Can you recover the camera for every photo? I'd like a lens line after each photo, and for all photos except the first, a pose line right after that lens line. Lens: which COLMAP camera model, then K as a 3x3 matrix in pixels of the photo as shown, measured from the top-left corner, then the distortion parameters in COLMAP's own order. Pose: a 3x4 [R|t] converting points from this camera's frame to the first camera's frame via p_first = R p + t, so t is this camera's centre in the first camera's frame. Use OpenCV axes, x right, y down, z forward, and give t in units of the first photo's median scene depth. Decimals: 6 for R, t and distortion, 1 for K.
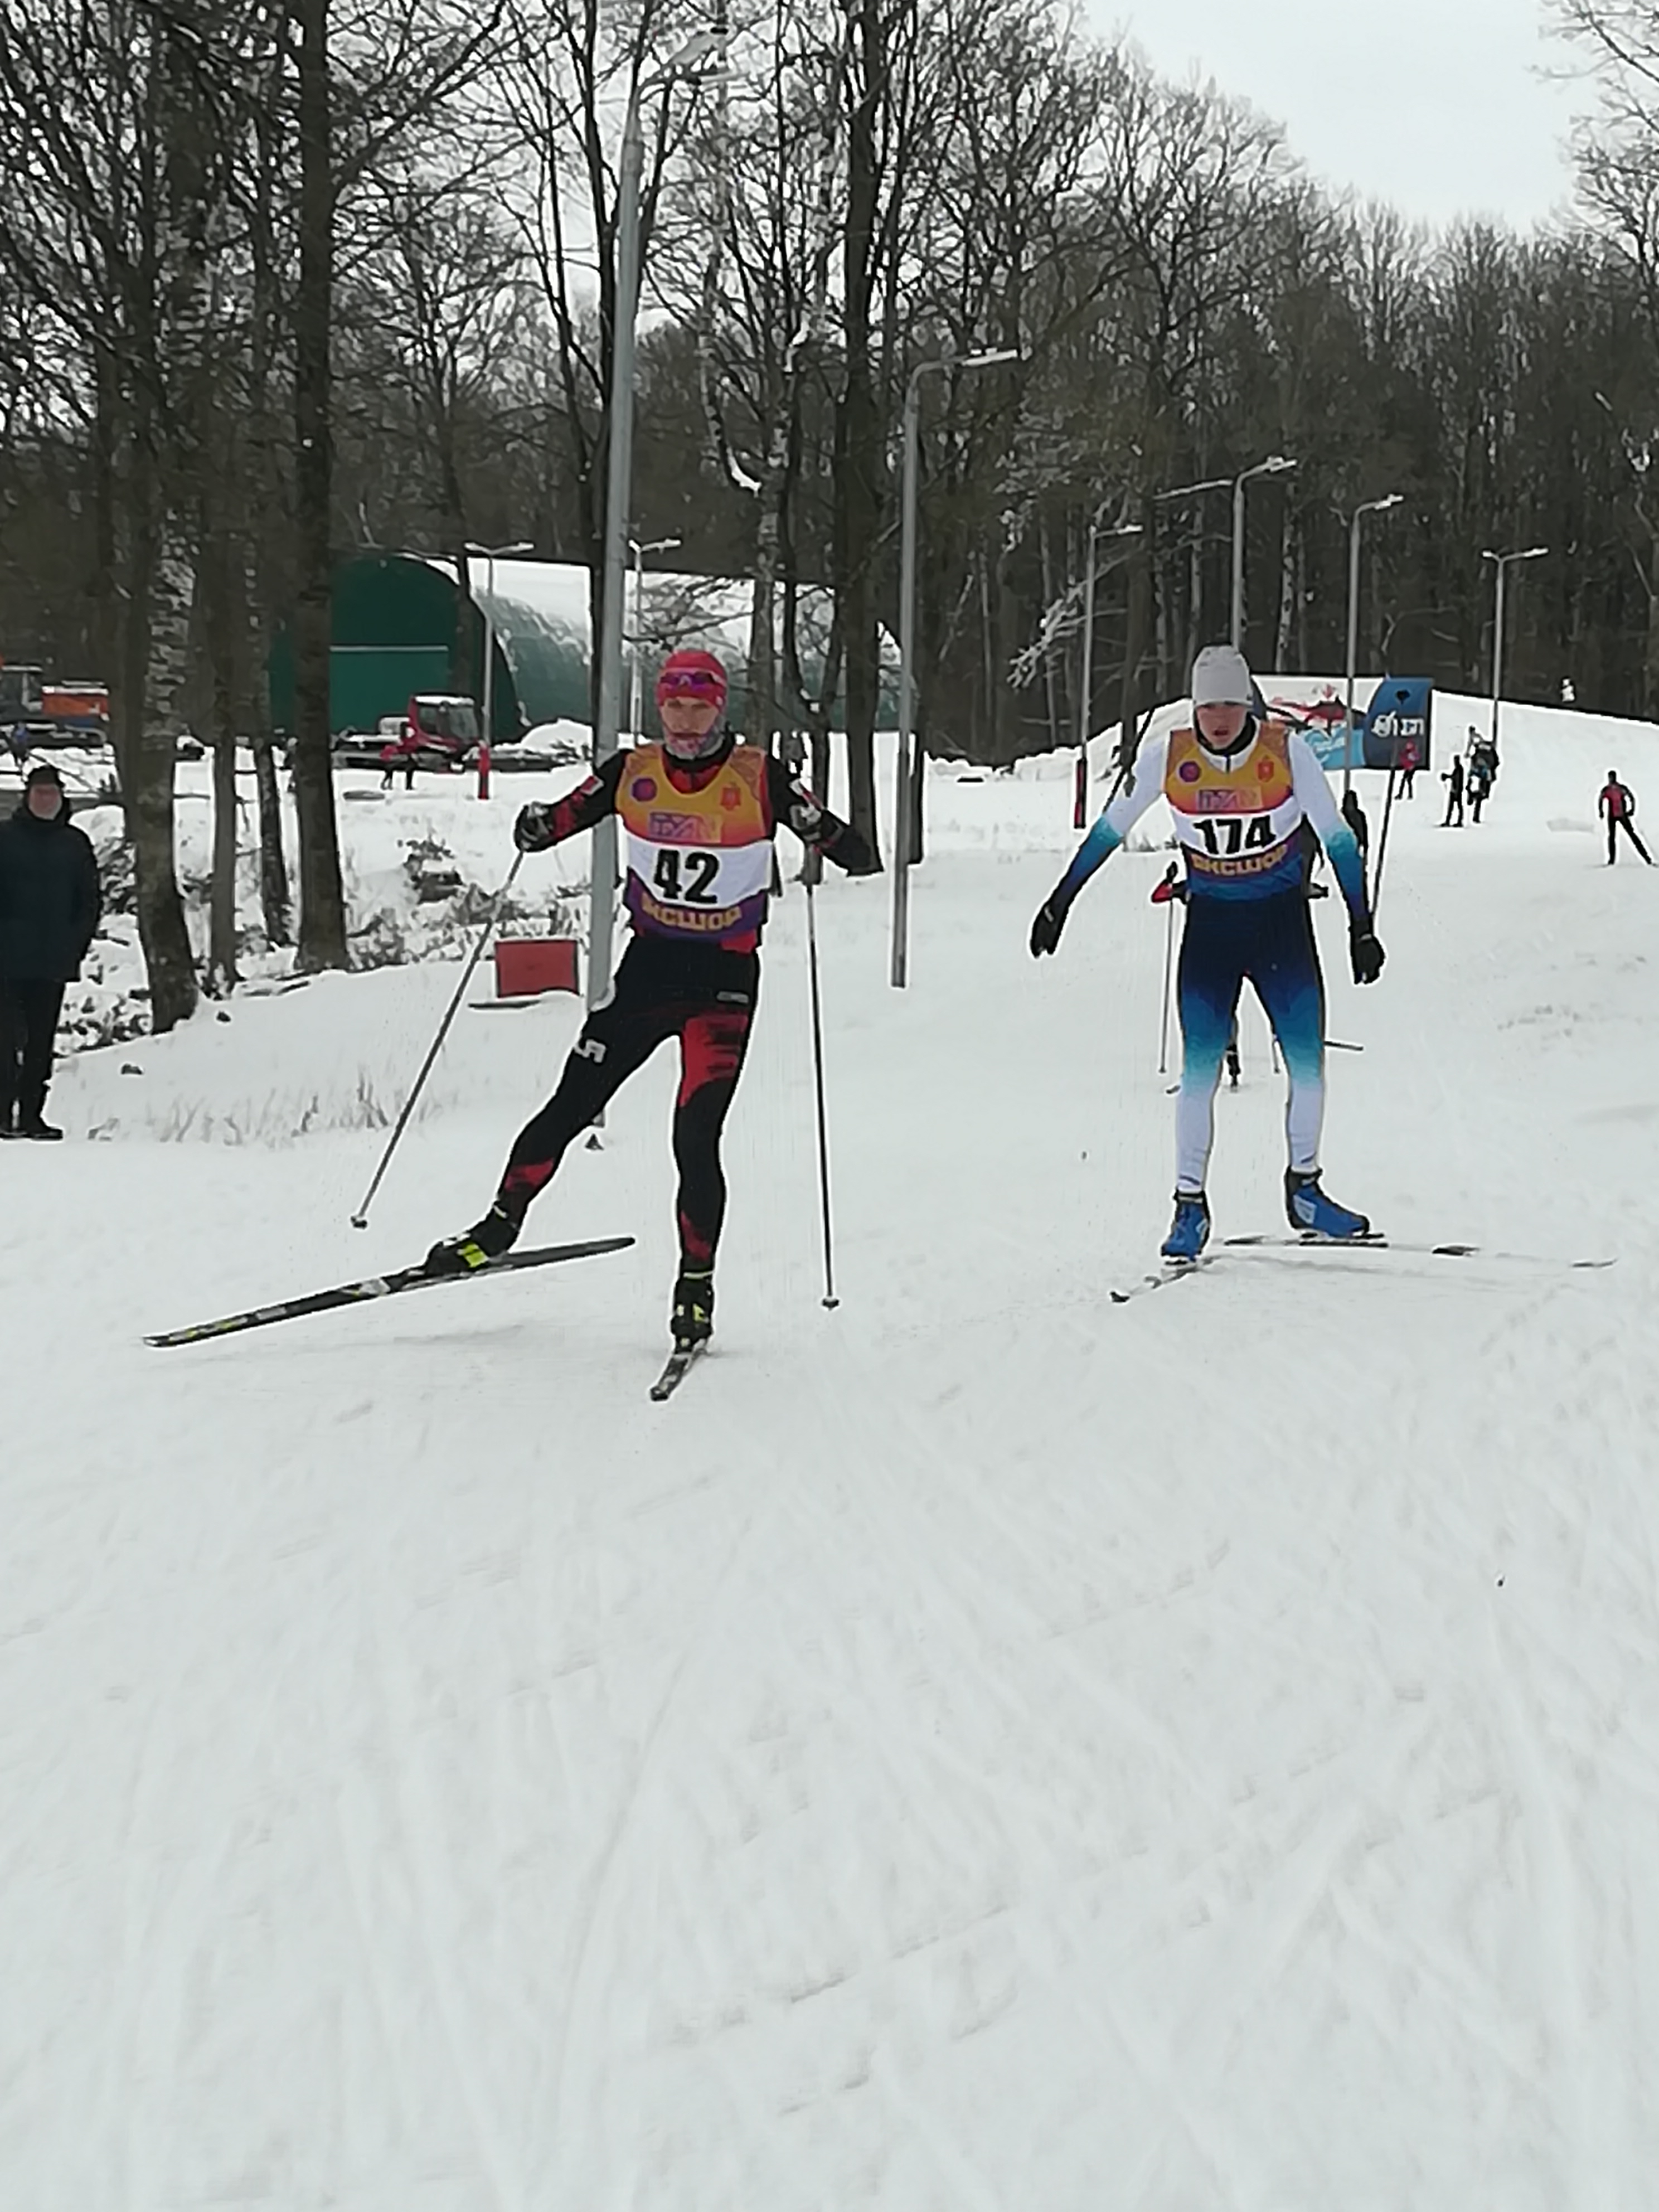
lens RADIAL K [[6303.2, 0, 829.5], [0, 6303.2, 1106.0], [0, 0, 1]] dist [0.061858, 0.557751]
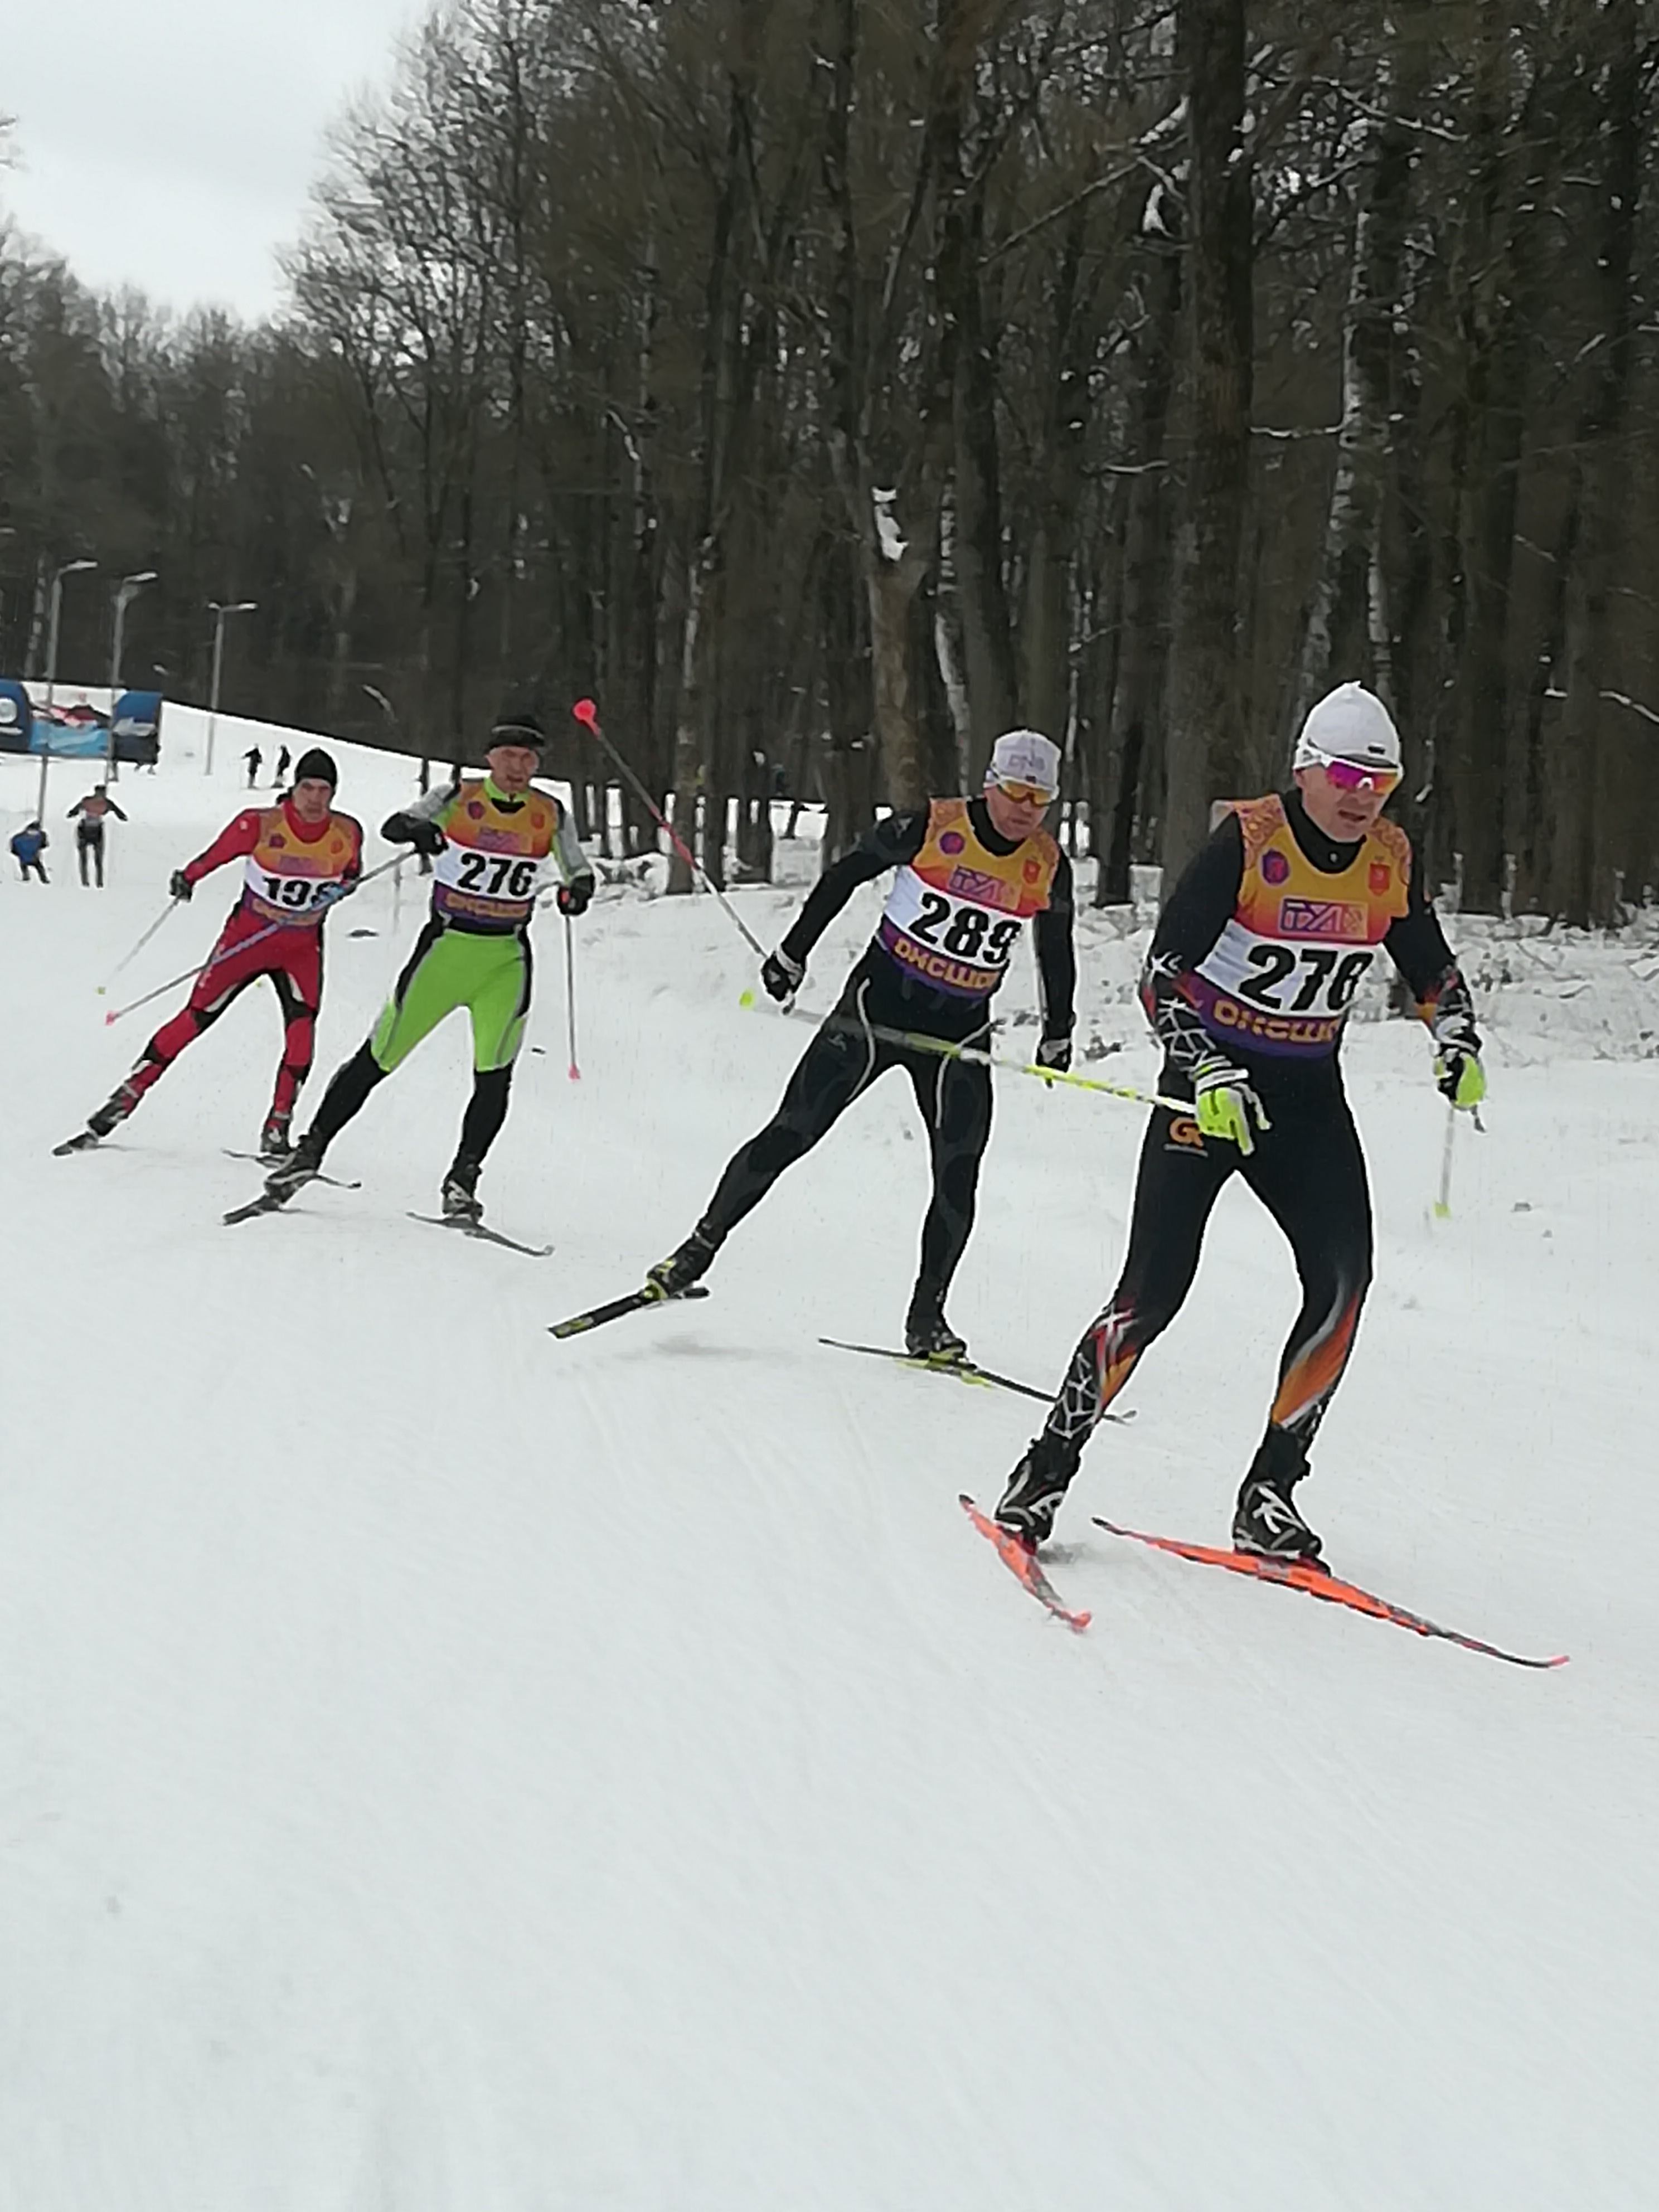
lens RADIAL K [[6303.2, 0, 829.5], [0, 6303.2, 1106.0], [0, 0, 1]] dist [0.061858, 0.557751]
pose [[0.978058, 0.043169, 0.203809, -0.021803], [-0.043252, 0.999056, -0.004049, 0.011494], [-0.203792, -0.004855, 0.979002, -0.207864]]
